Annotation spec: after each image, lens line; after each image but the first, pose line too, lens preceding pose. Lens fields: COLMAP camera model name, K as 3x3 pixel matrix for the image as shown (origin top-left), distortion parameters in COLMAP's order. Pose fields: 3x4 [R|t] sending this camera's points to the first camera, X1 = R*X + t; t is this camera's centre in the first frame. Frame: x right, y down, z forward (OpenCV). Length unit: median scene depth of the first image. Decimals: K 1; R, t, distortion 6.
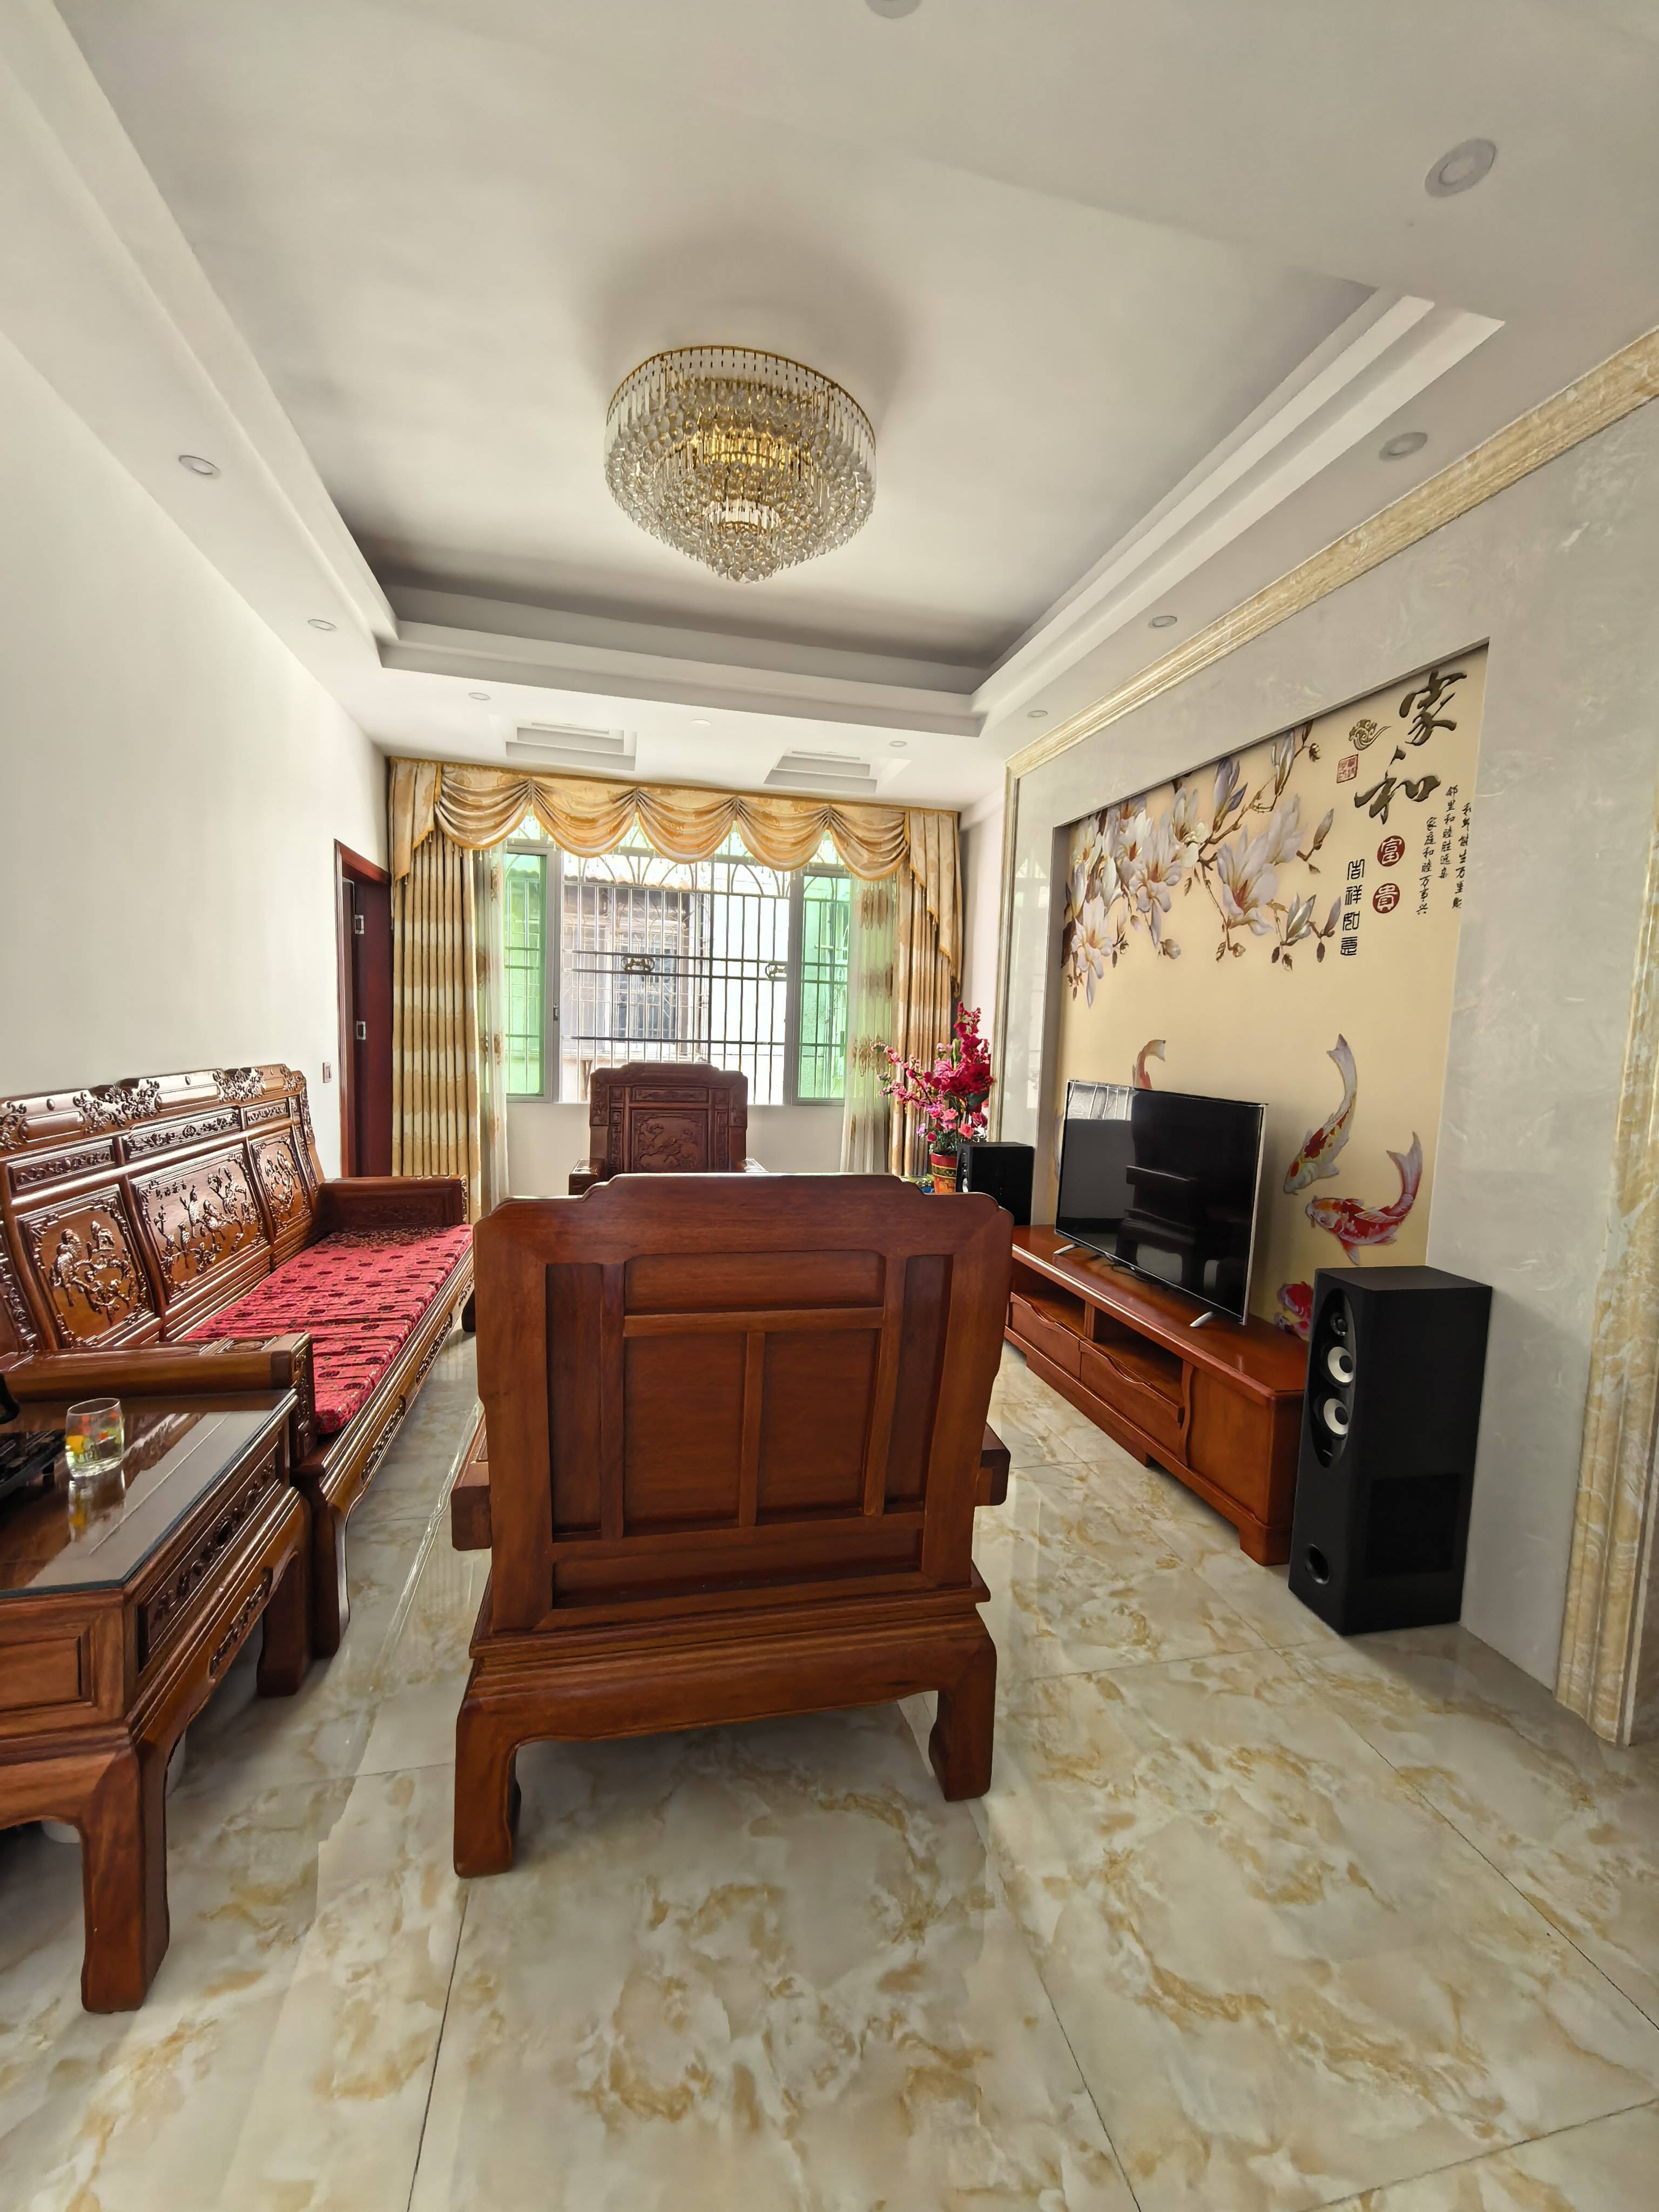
lens RADIAL K [[858.9, 0, 829.5], [0, 858.9, 1106.0], [0, 0, 1]] dist [0.038014, -0.014264]
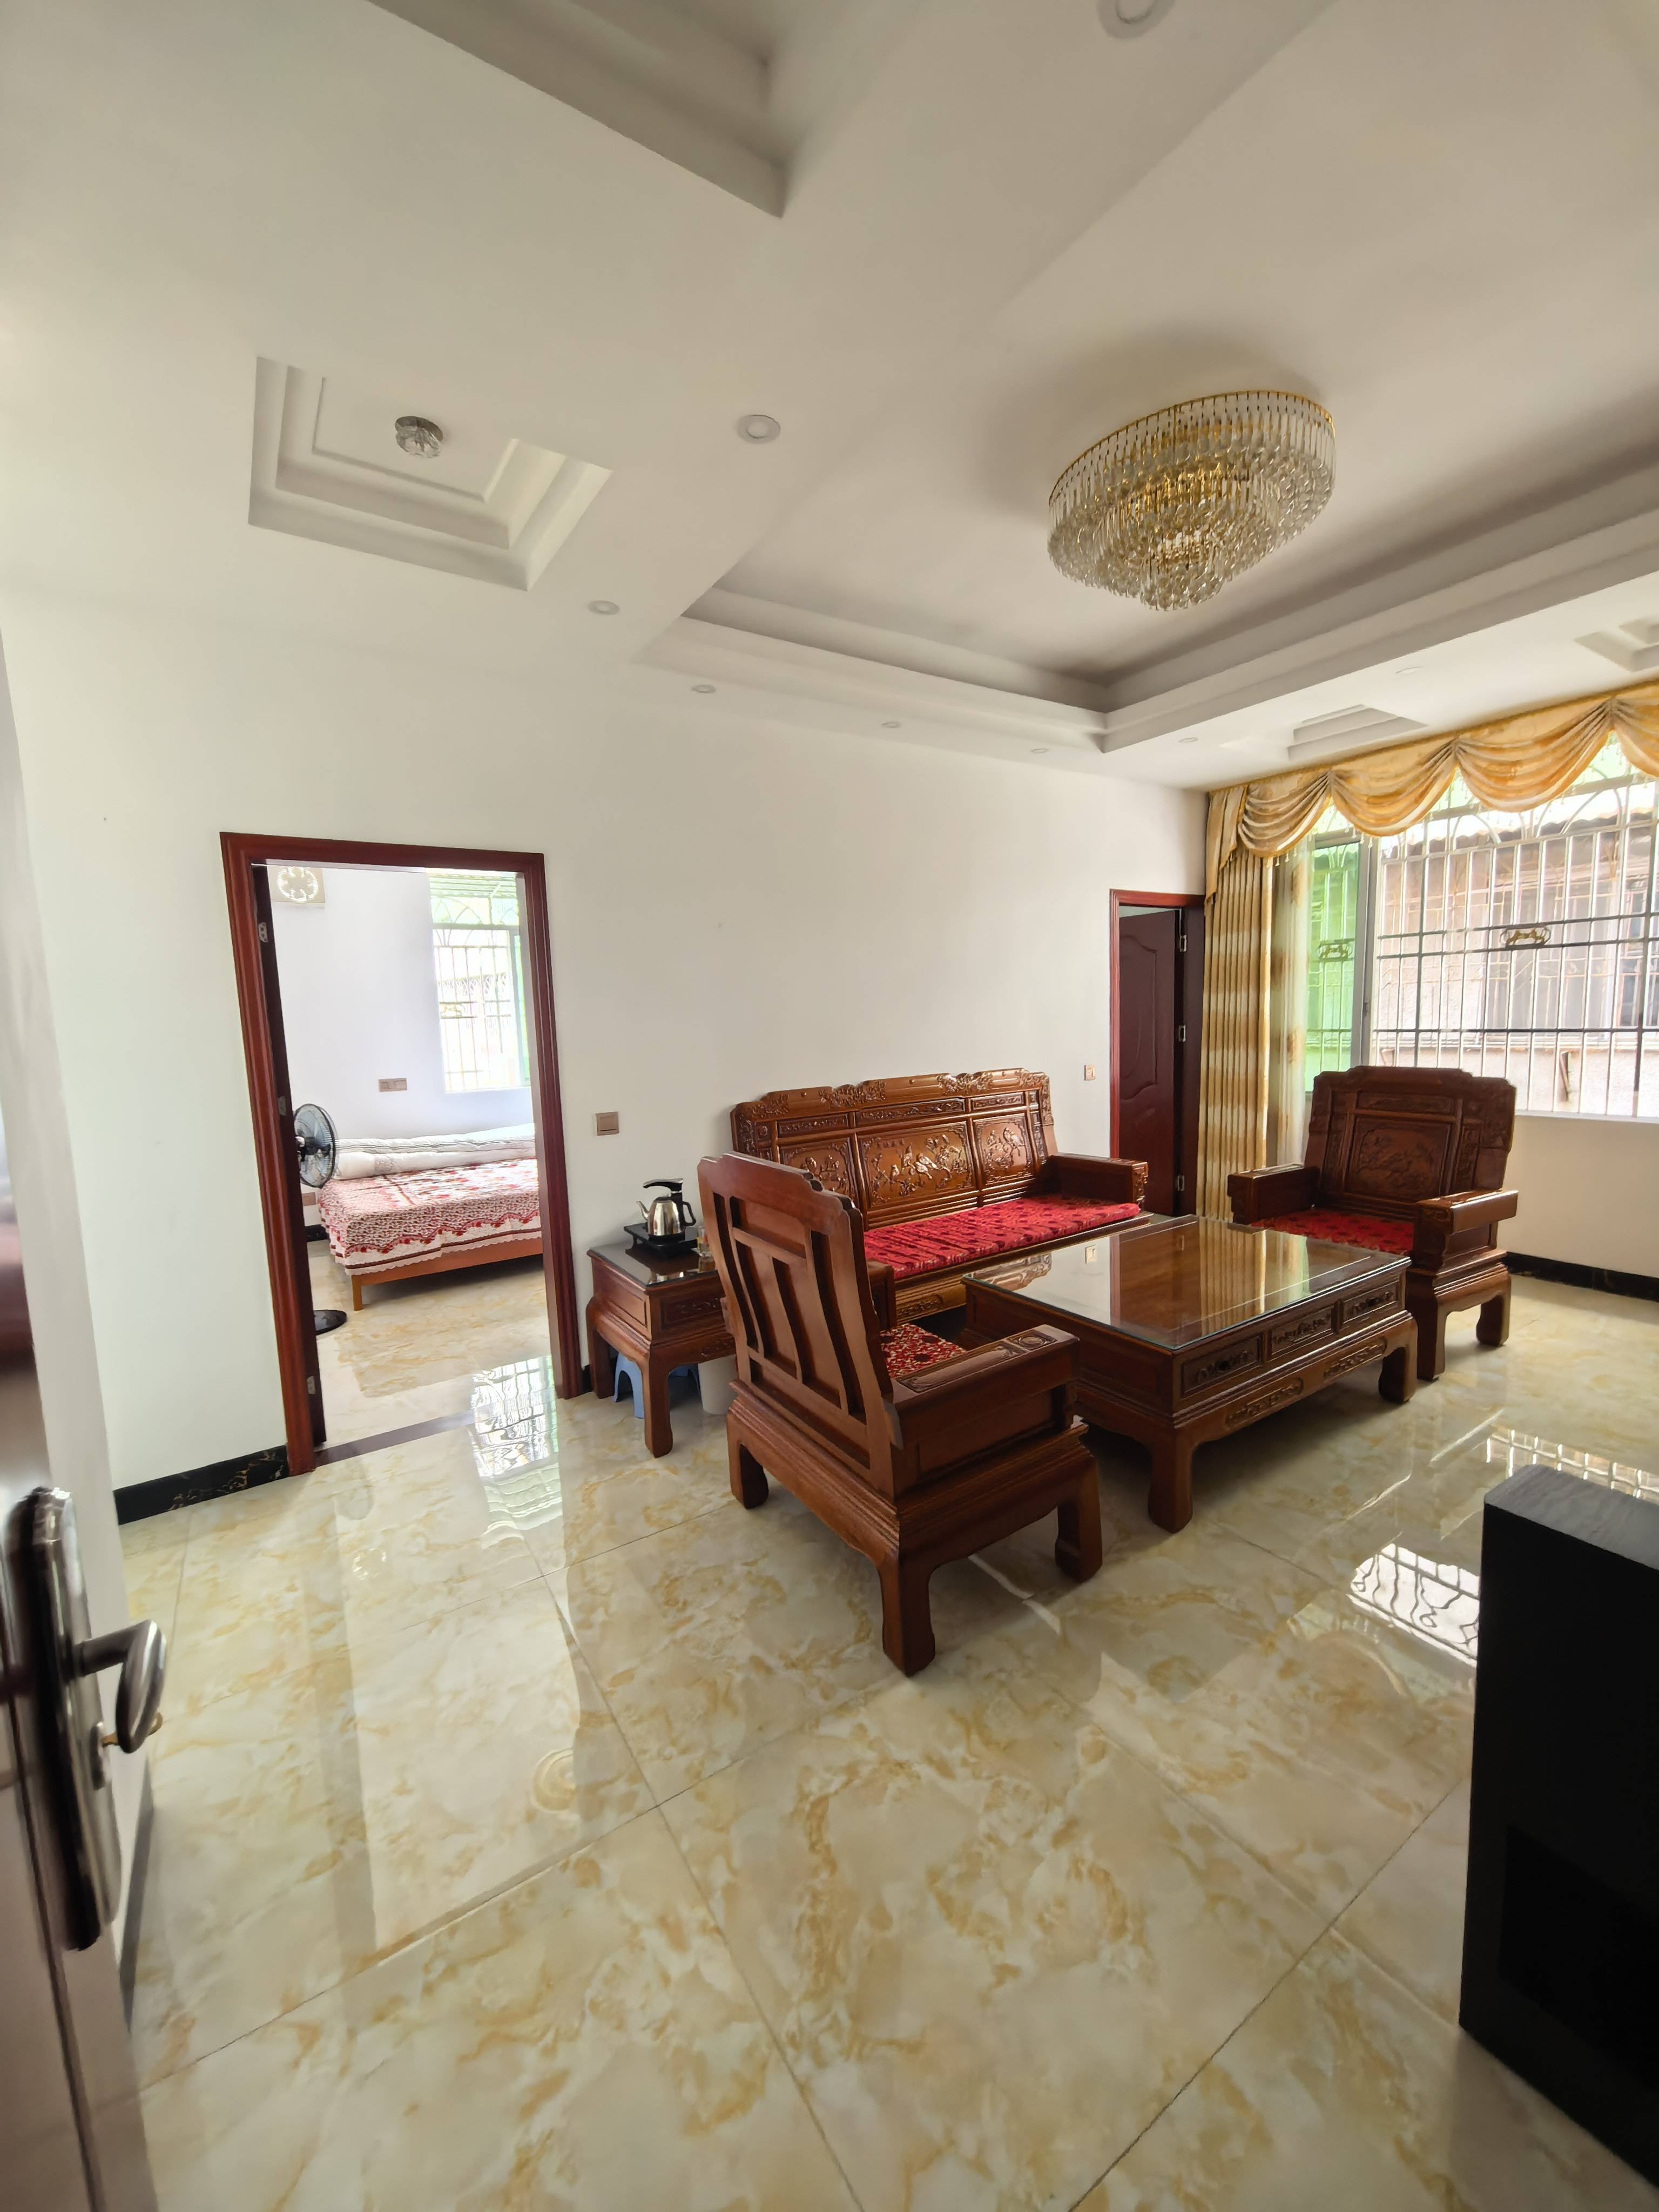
lens RADIAL K [[875.6, 0, 829.5], [0, 875.6, 1106.0], [0, 0, 1]] dist [0.002761, 0.000021]
pose [[0.340138, 0.059834, -0.938470, 0.446201], [-0.035108, 0.998086, 0.050911, -0.034746], [0.939720, 0.015631, 0.341588, 0.155712]]
